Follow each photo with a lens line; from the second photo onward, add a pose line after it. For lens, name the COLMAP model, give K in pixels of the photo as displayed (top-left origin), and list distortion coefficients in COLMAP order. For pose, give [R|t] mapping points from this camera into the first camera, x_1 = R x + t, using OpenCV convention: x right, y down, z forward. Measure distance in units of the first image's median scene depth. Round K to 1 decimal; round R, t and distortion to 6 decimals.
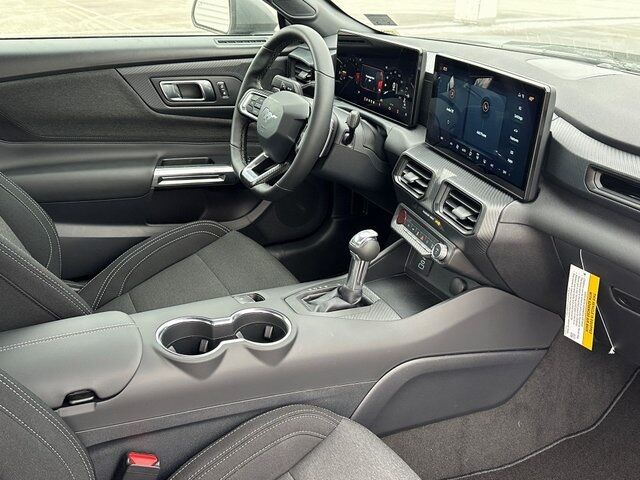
lens RADIAL K [[632.4, 0, 318.7], [0, 632.4, 238.5], [0, 0, 1]] dist [0.099883, 0.000000]
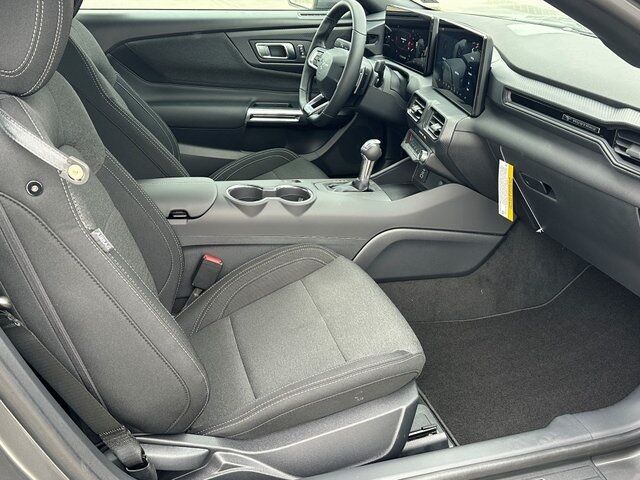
lens RADIAL K [[632.4, 0, 319.6], [0, 632.4, 238.4], [0, 0, 1]] dist [0.099883, 0.000000]
pose [[0.979738, 0.073594, -0.186271, 0.222634], [-0.072465, 0.997288, 0.012868, 0.186896], [0.186712, 0.000891, 0.982414, -0.413259]]
